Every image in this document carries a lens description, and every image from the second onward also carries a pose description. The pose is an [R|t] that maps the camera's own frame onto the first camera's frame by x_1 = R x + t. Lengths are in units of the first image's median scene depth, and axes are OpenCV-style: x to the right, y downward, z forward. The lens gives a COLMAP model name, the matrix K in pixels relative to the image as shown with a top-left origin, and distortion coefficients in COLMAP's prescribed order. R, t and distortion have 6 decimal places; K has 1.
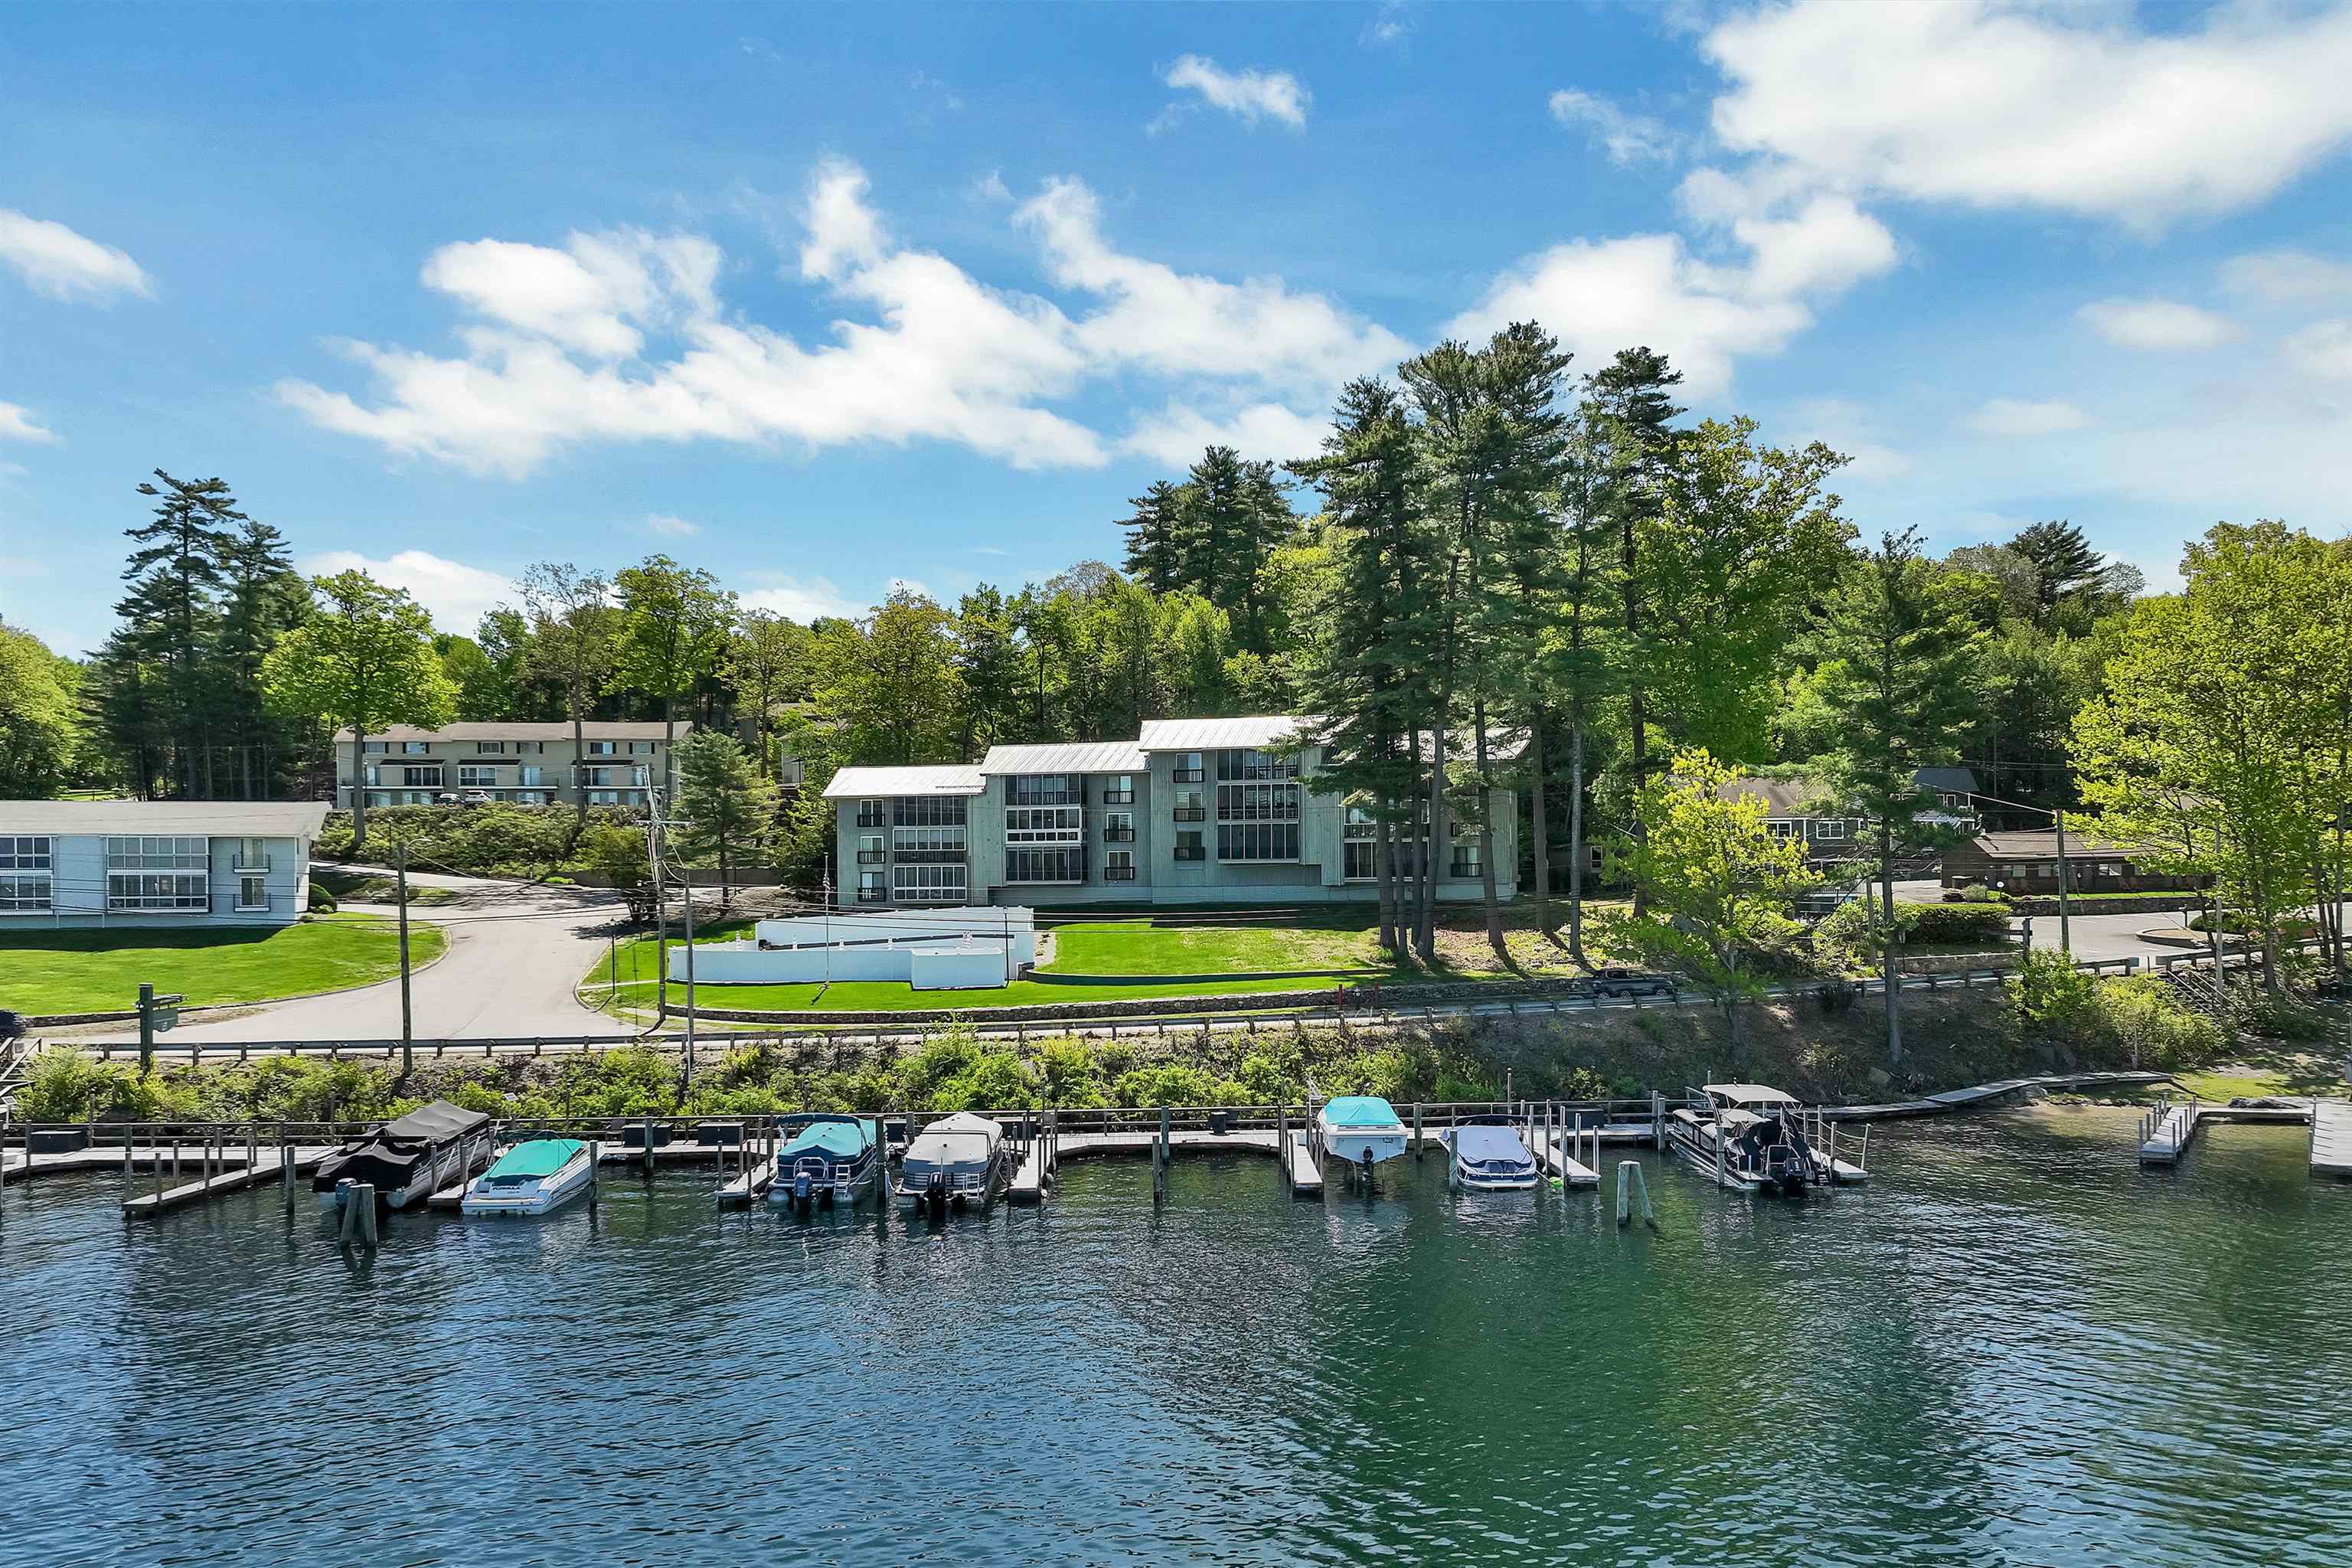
lens RADIAL K [[1691.1, 0, 1176.5], [0, 1691.1, 874.3], [0, 0, 1]] dist [0.008321, 0.005829]
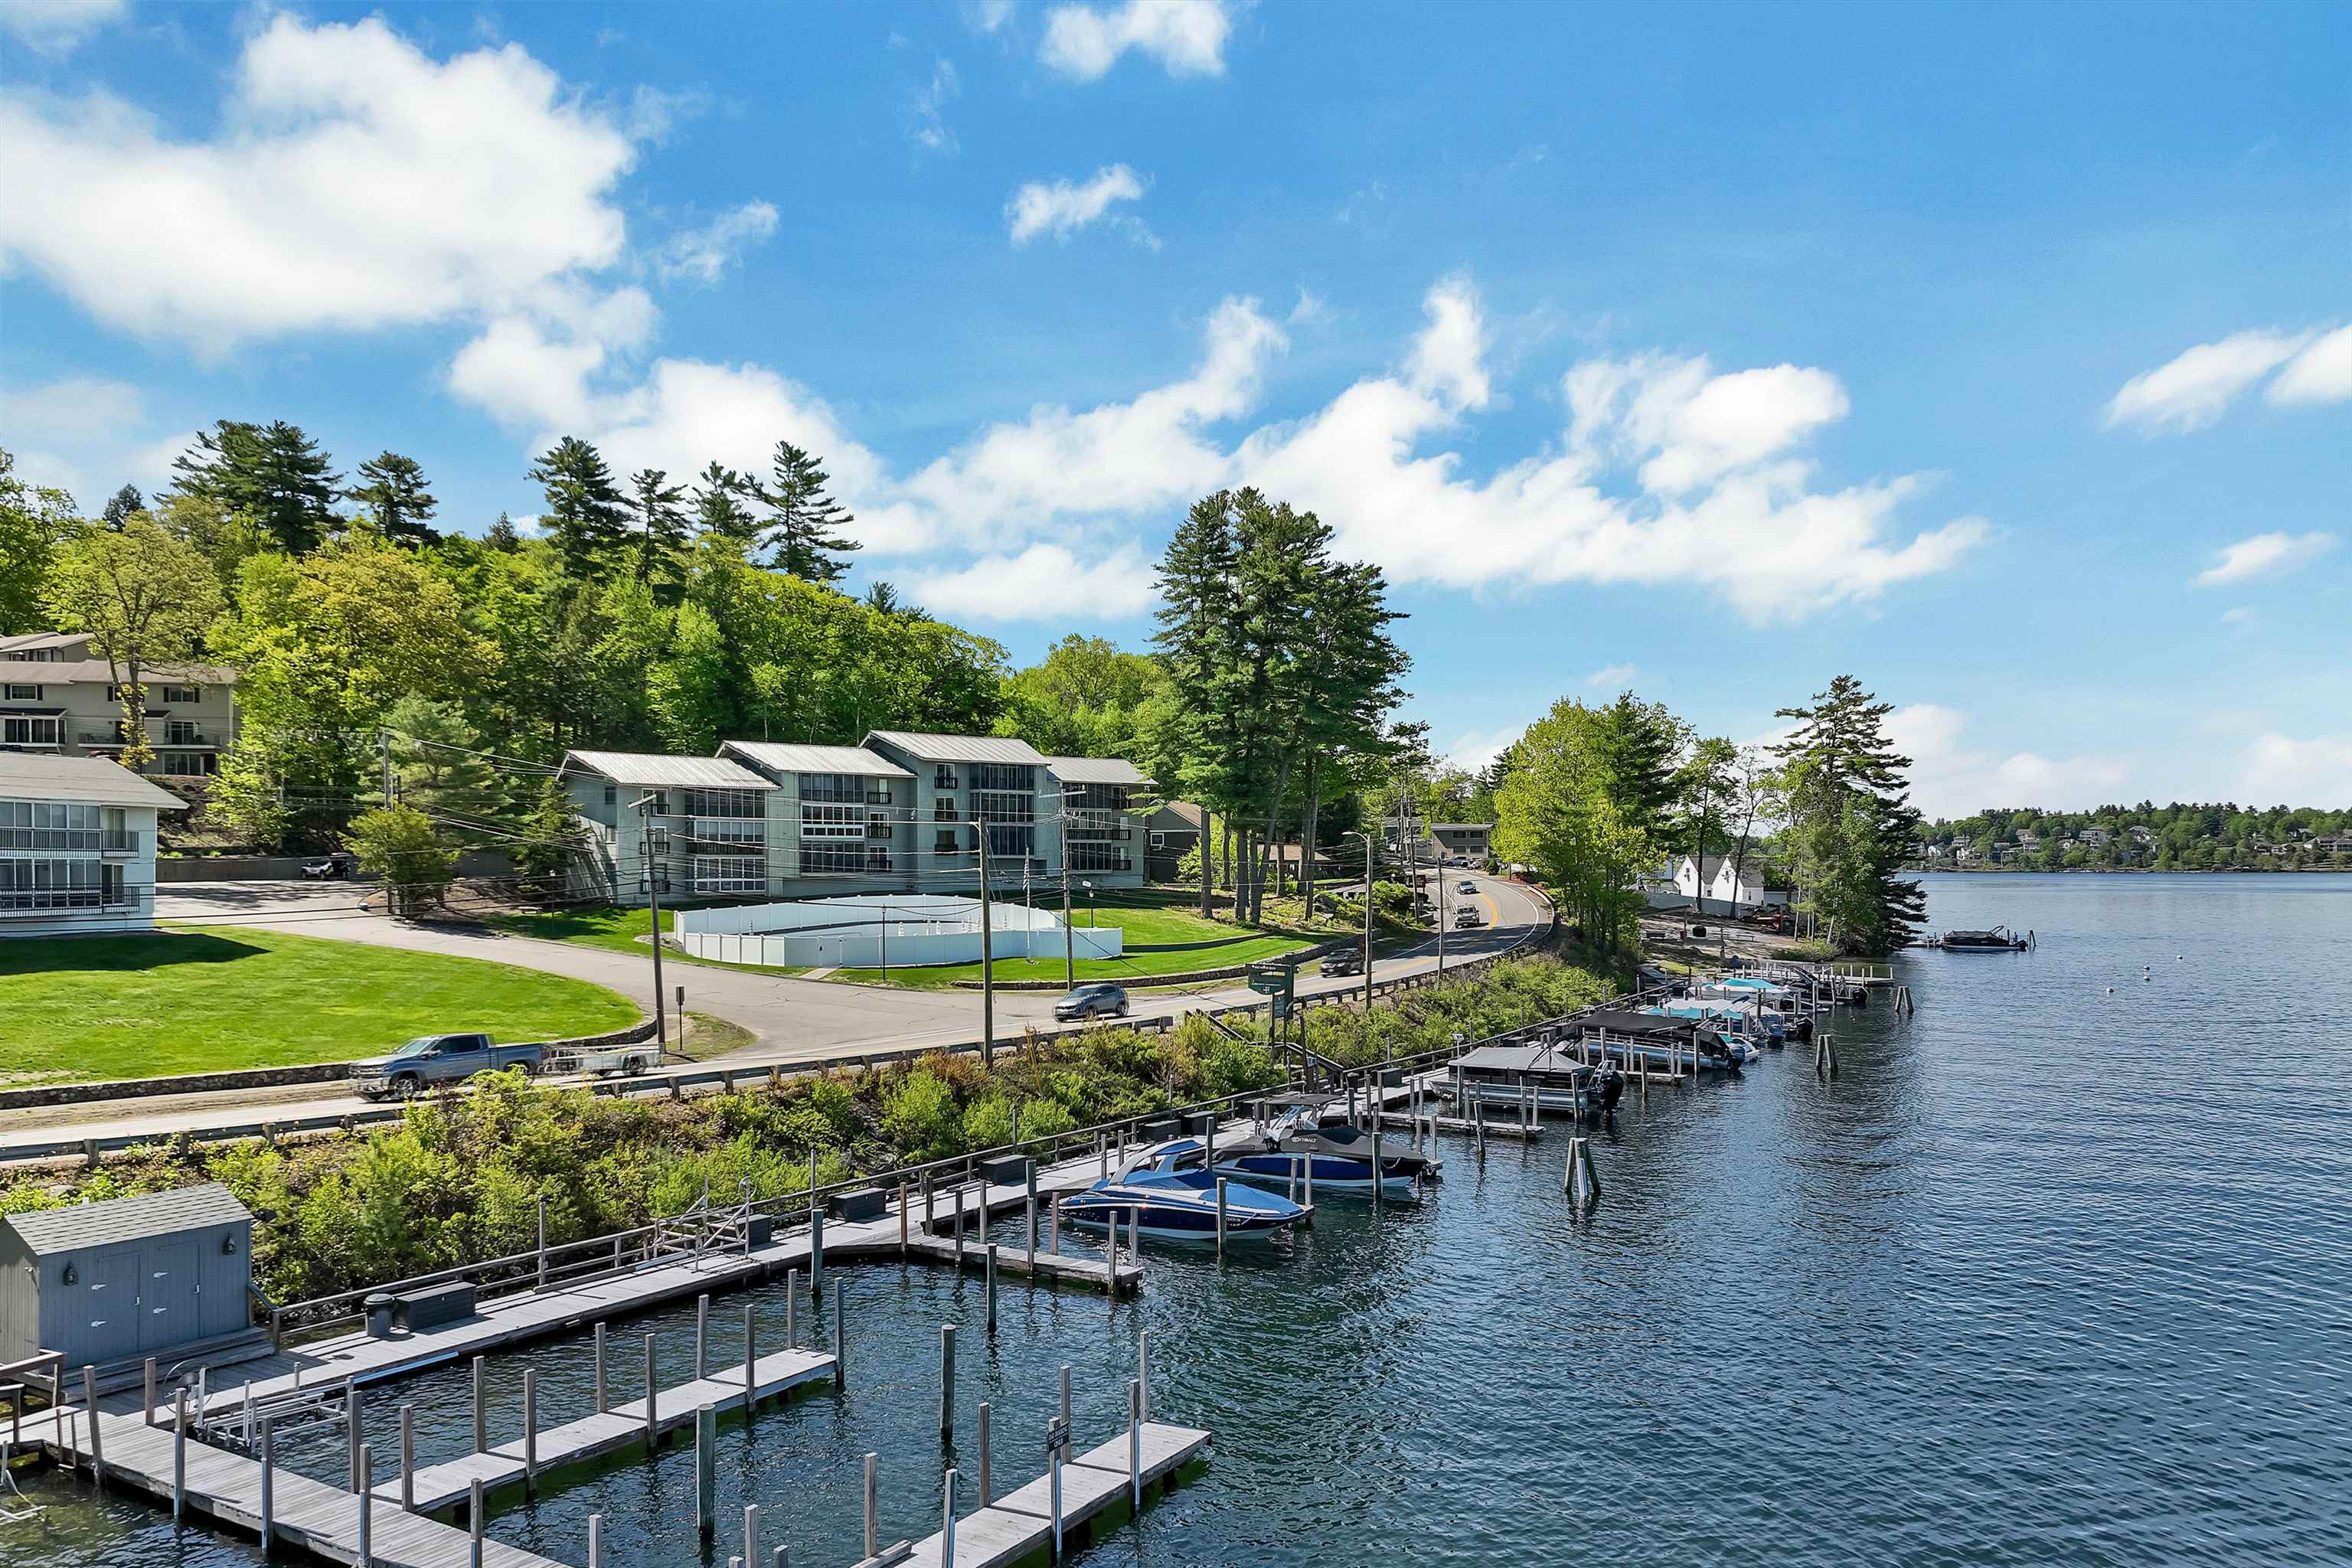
lens RADIAL K [[1691.1, 0, 1176.5], [0, 1691.1, 874.3], [0, 0, 1]] dist [0.008321, 0.005829]
pose [[0.517106, 0.001593, 0.855920, -0.869405], [0.000238, 0.999998, -0.002006, 0.007040], [-0.855922, 0.001241, 0.517104, 0.248203]]
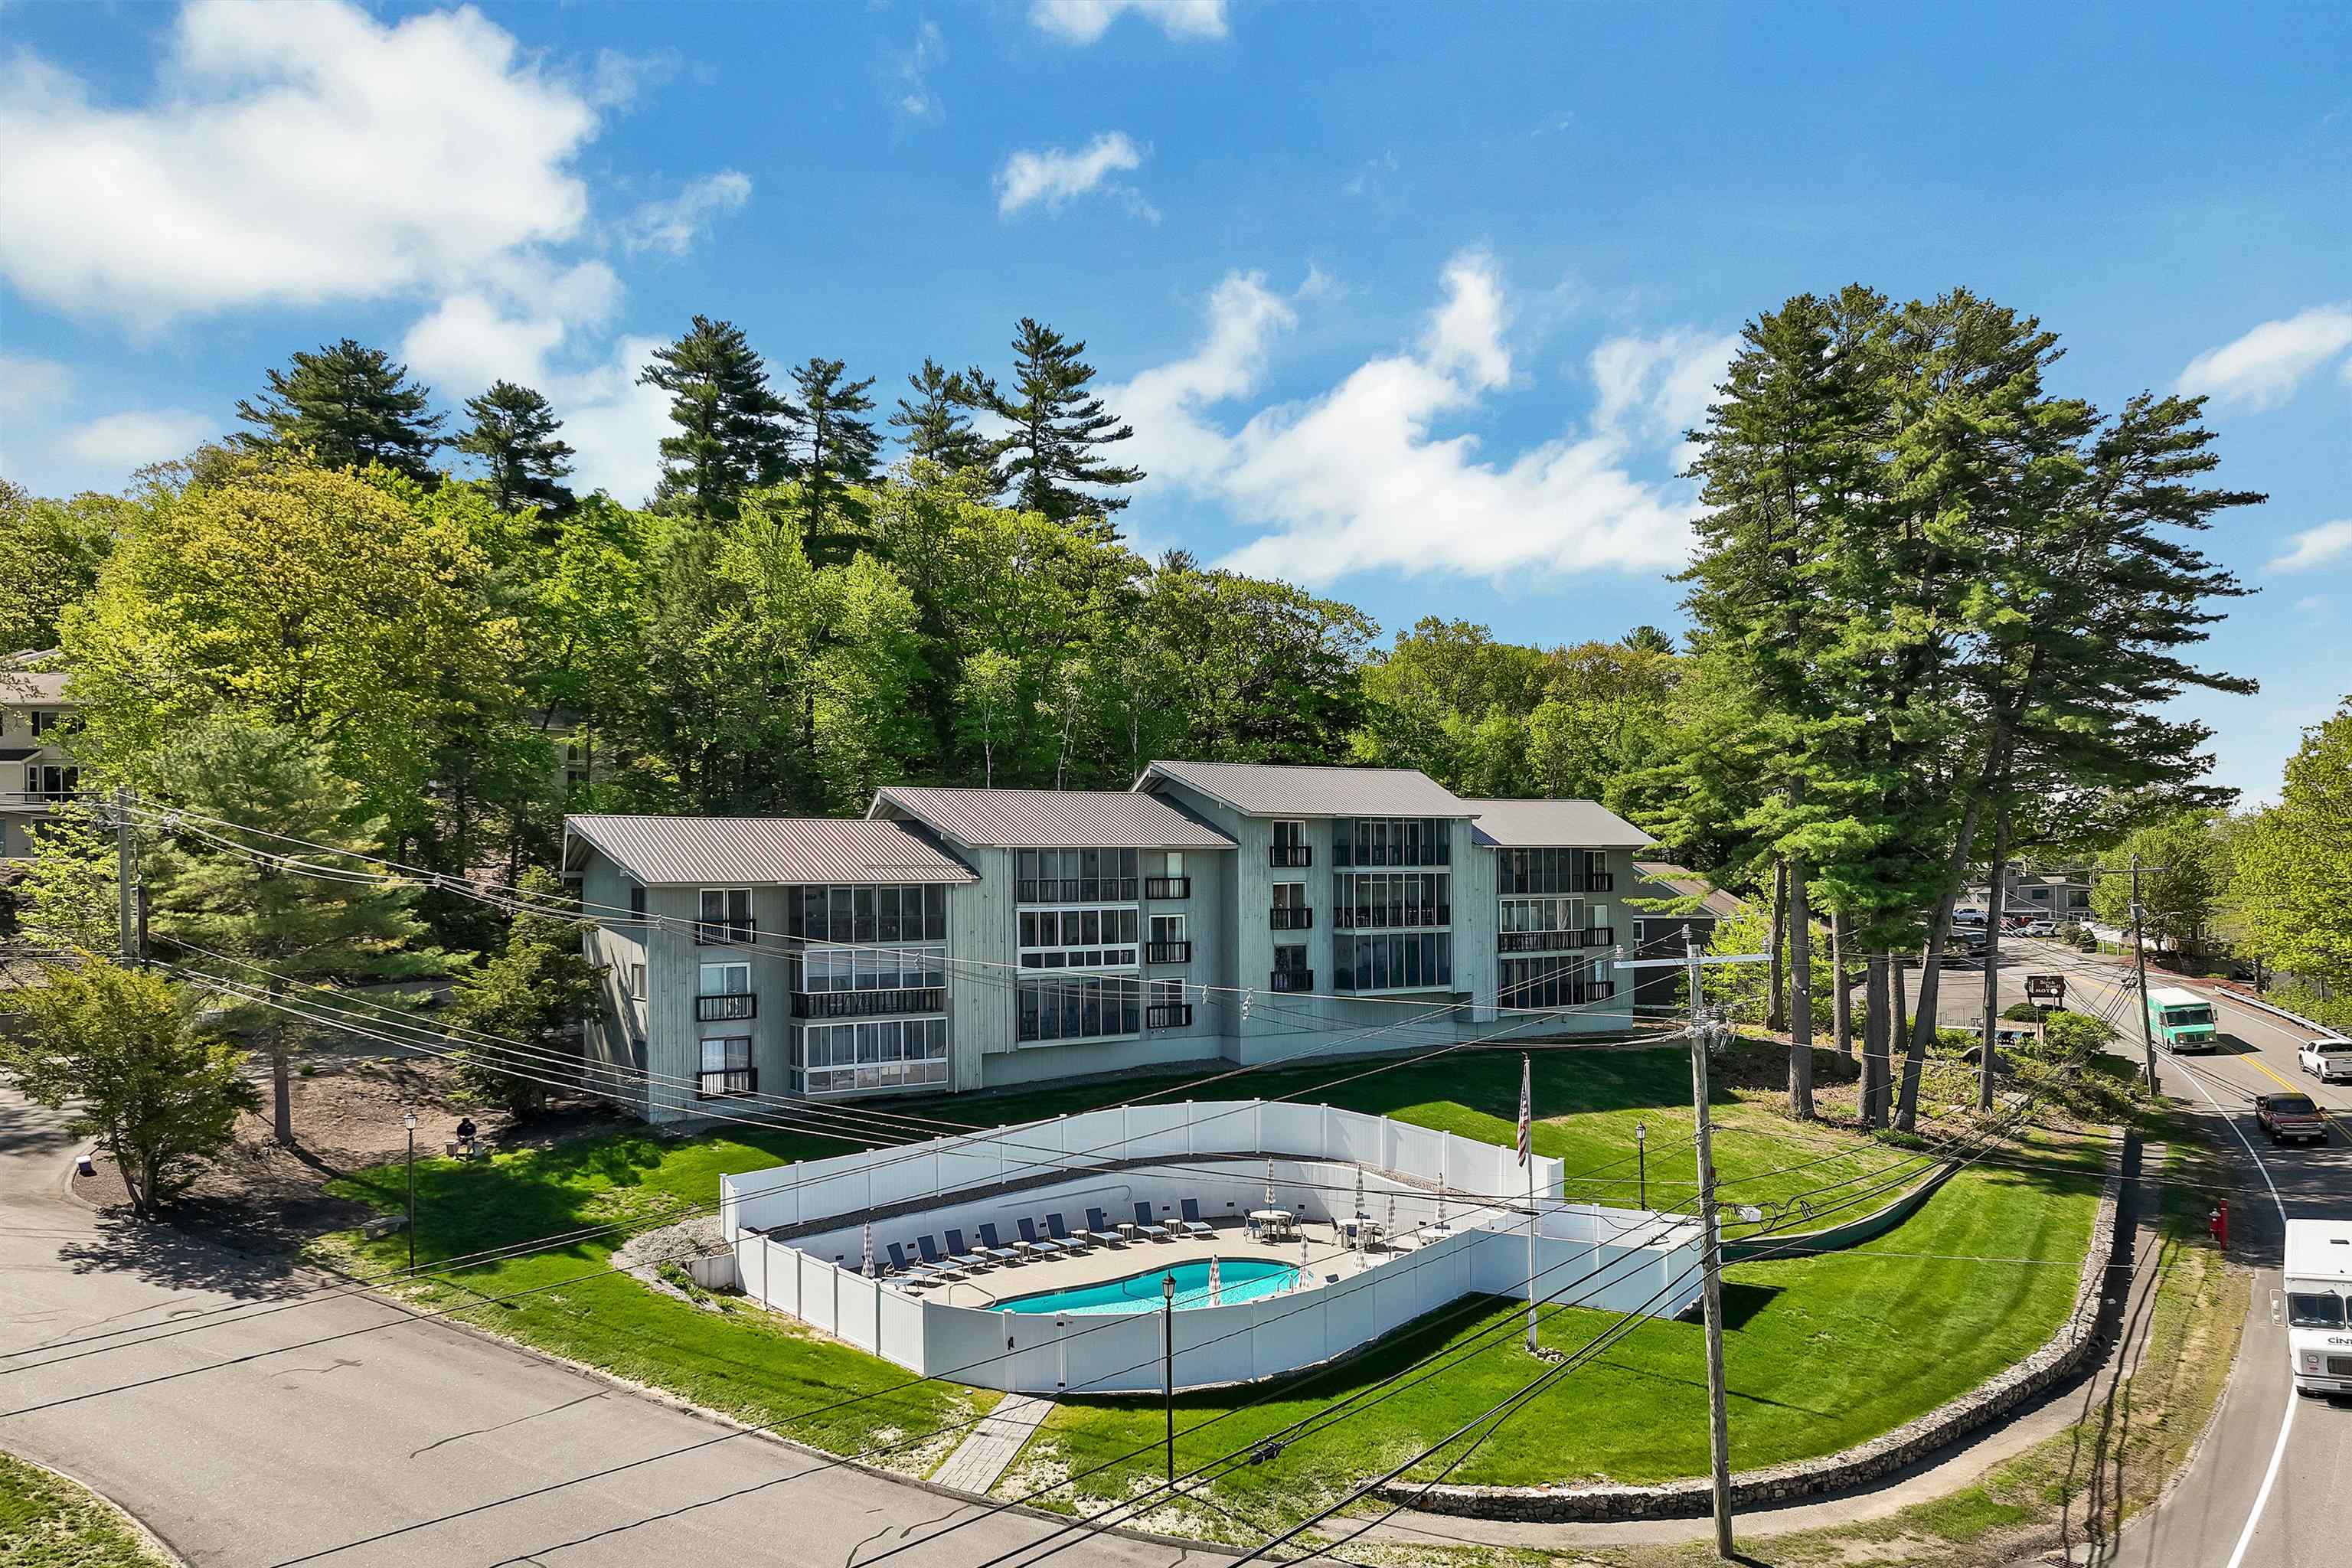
lens RADIAL K [[1691.1, 0, 1176.5], [0, 1691.1, 874.3], [0, 0, 1]] dist [0.008321, 0.005829]
pose [[0.658980, 0.003667, 0.752151, -0.468902], [0.004738, 0.999948, -0.009026, -0.044053], [-0.752145, 0.009511, 0.658929, 0.592059]]
